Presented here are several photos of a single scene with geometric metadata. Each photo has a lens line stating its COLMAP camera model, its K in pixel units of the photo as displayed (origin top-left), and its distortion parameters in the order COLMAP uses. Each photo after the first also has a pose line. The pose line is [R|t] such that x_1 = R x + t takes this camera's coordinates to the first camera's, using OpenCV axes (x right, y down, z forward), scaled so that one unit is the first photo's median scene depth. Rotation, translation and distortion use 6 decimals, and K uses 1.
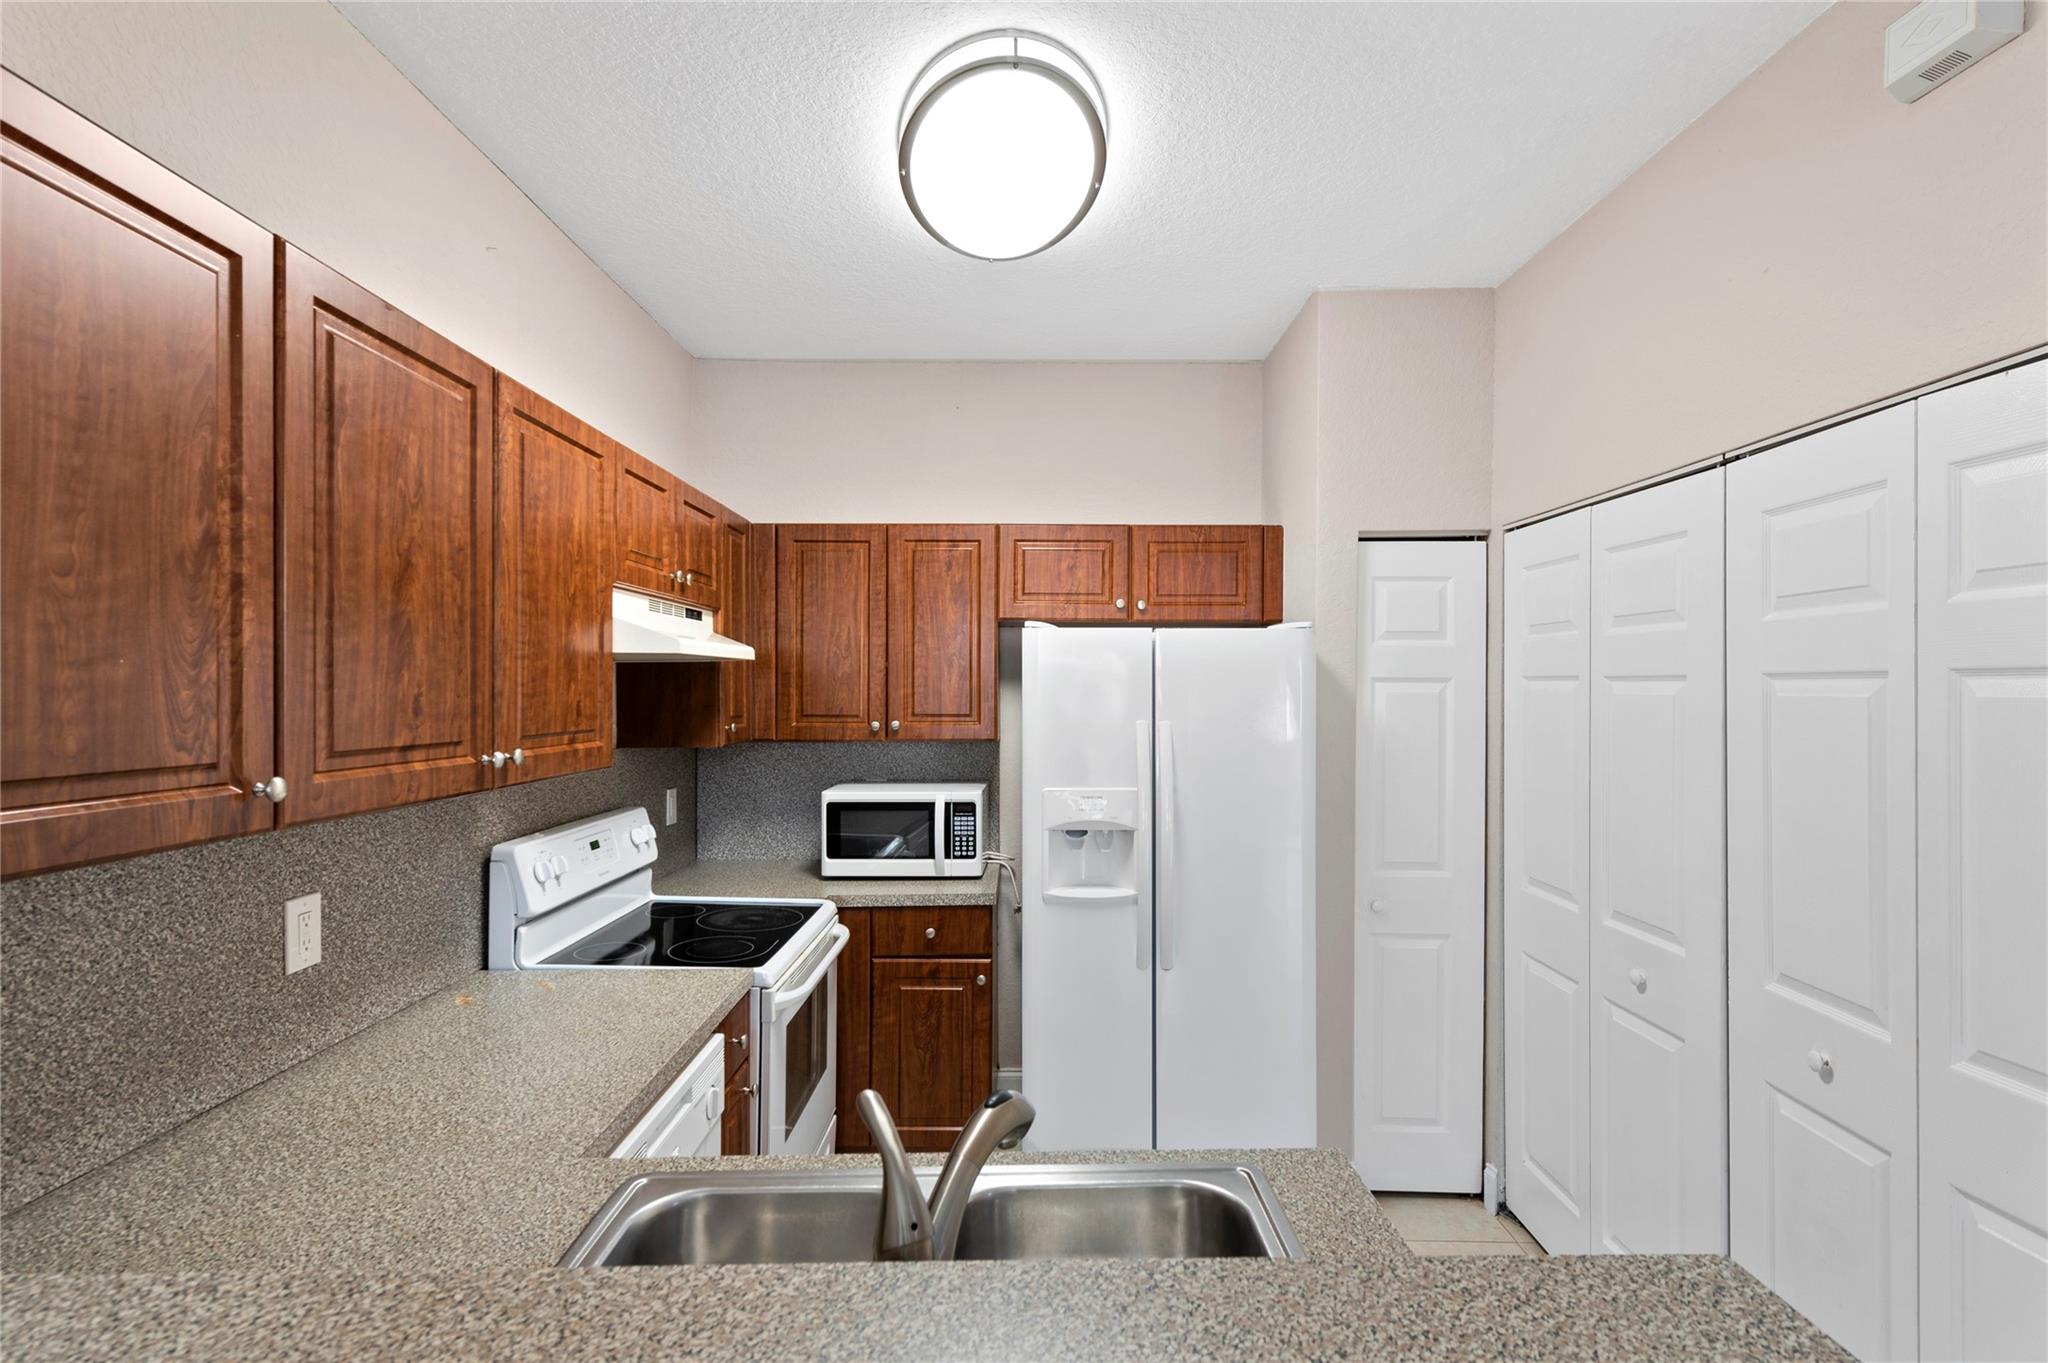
lens RADIAL K [[977.1, 0, 1034.2], [0, 977.1, 699.9], [0, 0, 1]] dist [0.018291, -0.005752]
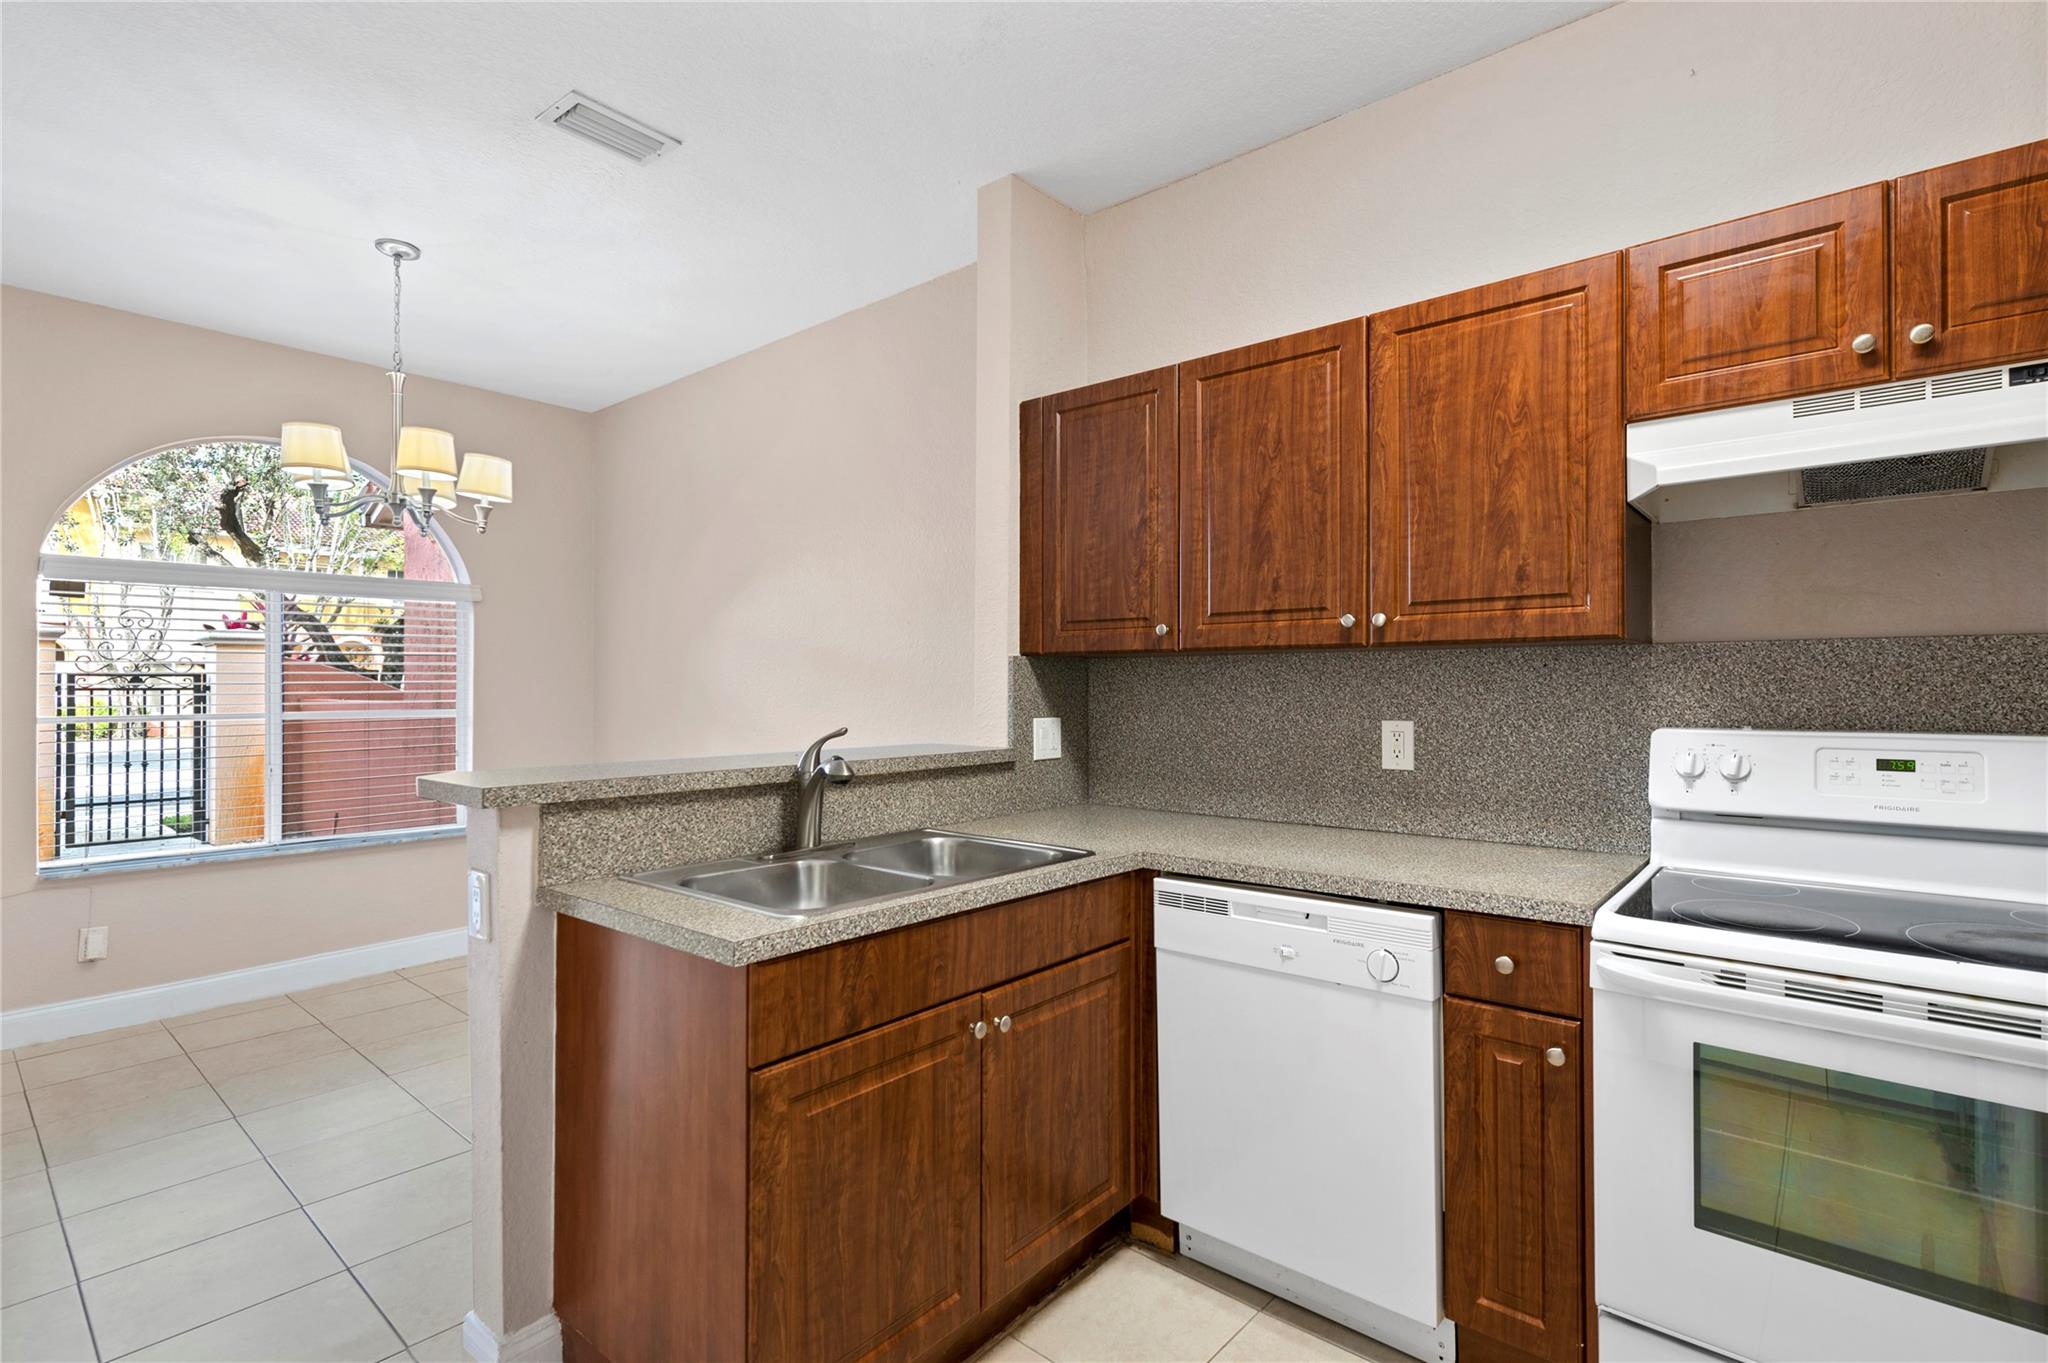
lens RADIAL K [[977.1, 0, 1024.1], [0, 977.1, 680.3], [0, 0, 1]] dist [0.018291, -0.005752]
pose [[-0.661242, -0.006598, -0.750144, 0.442948], [-0.007387, 0.999970, -0.002283, 0.090559], [0.750136, 0.004032, -0.661271, 0.952766]]
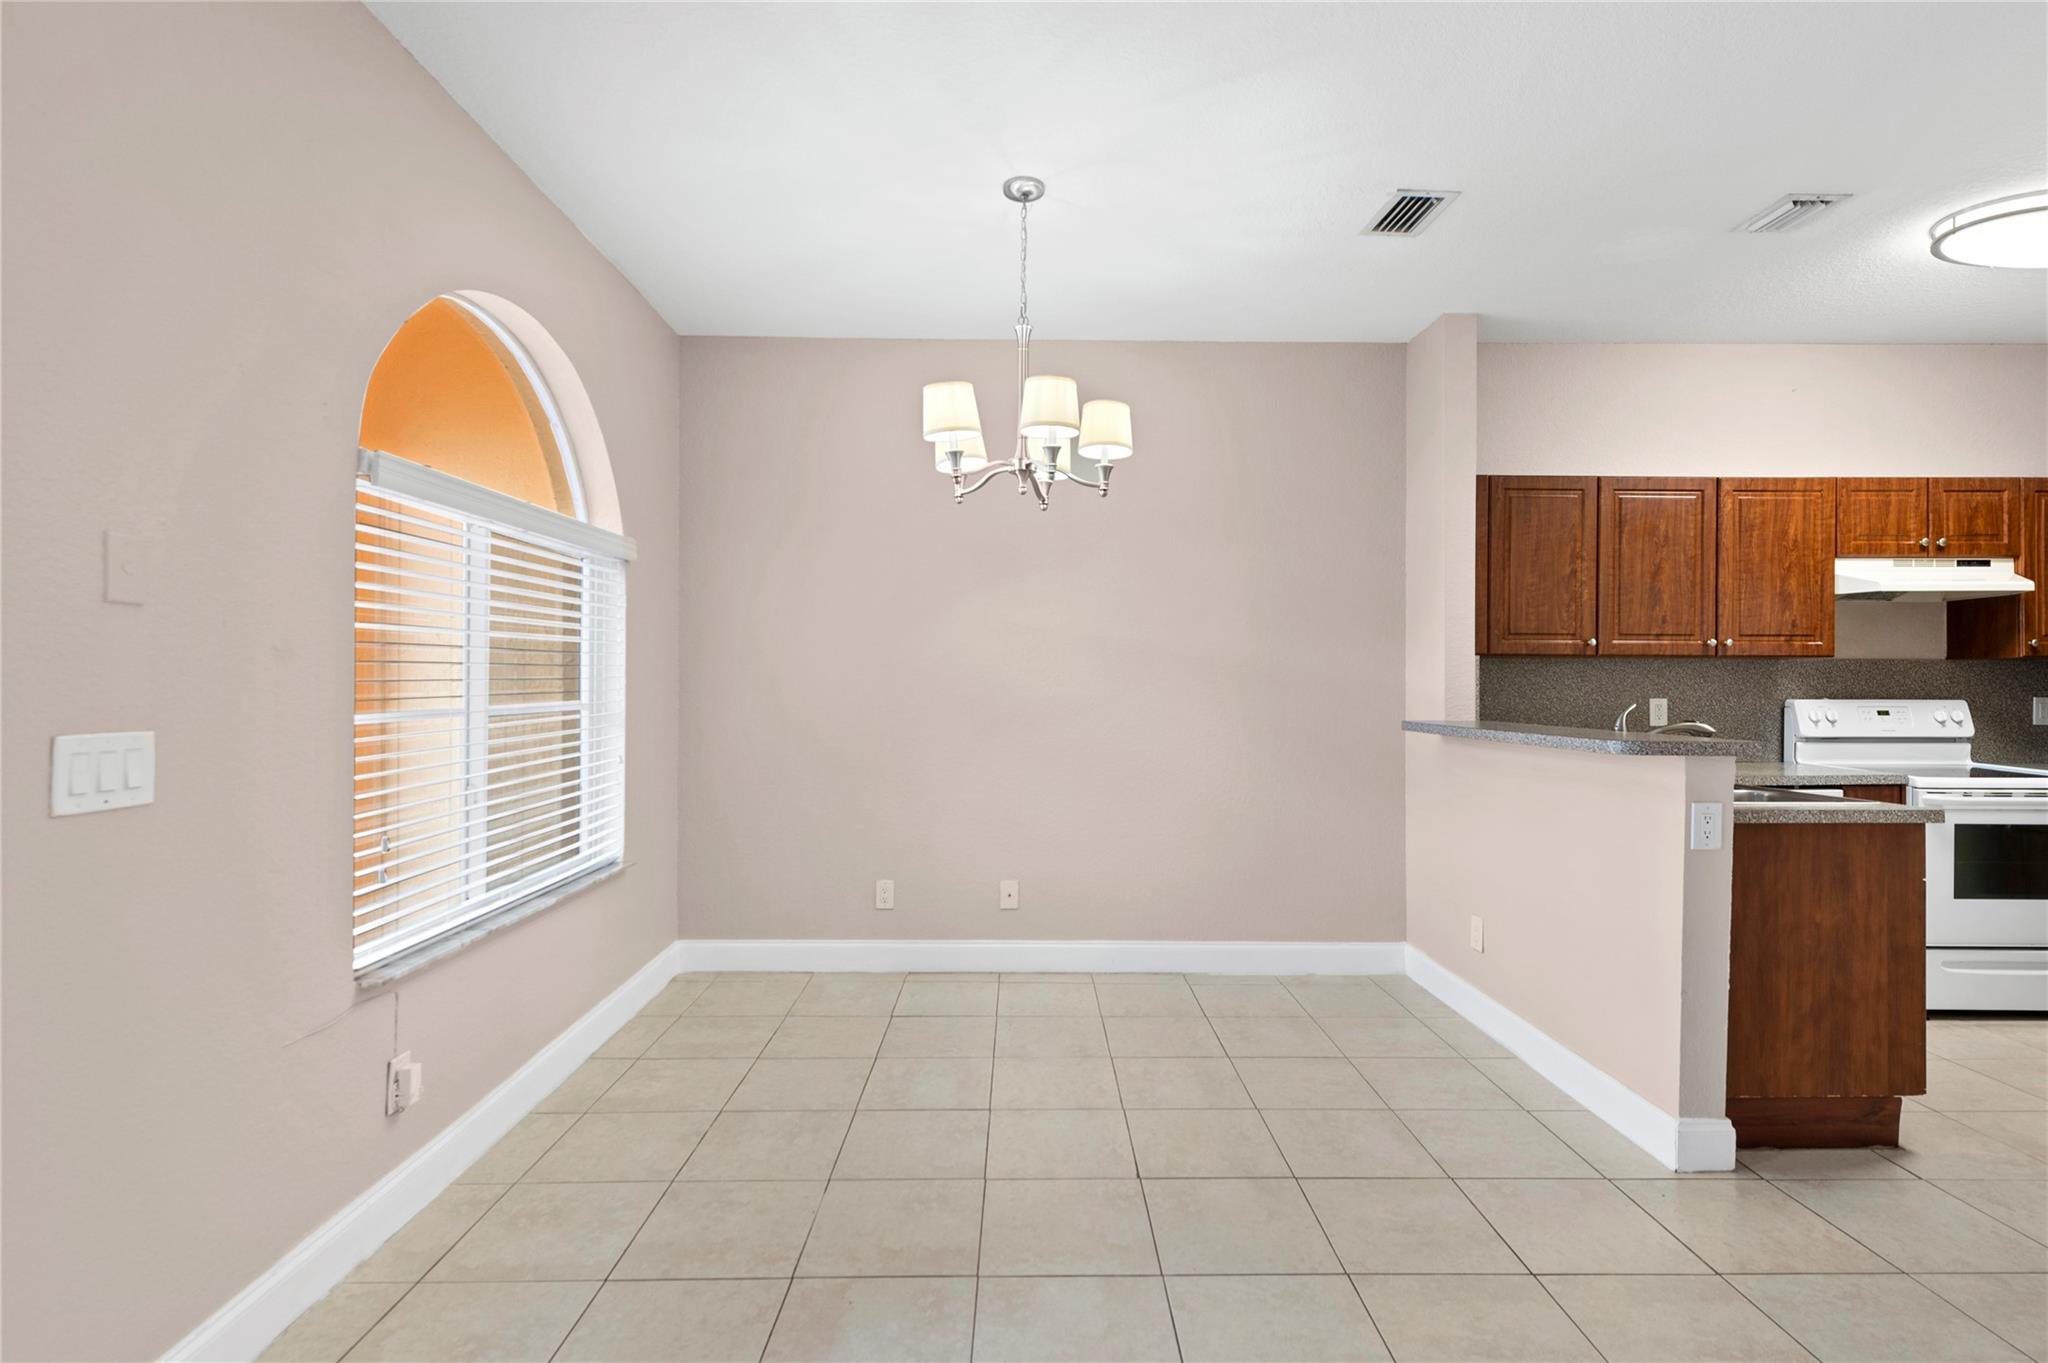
lens RADIAL K [[977.1, 0, 1028.8], [0, 977.1, 679.4], [0, 0, 1]] dist [0.018291, -0.005752]
pose [[0.010963, -0.006496, -0.999919, 1.129374], [-0.013531, 0.999886, -0.006644, 0.116662], [0.999848, 0.013603, 0.010874, -0.423793]]
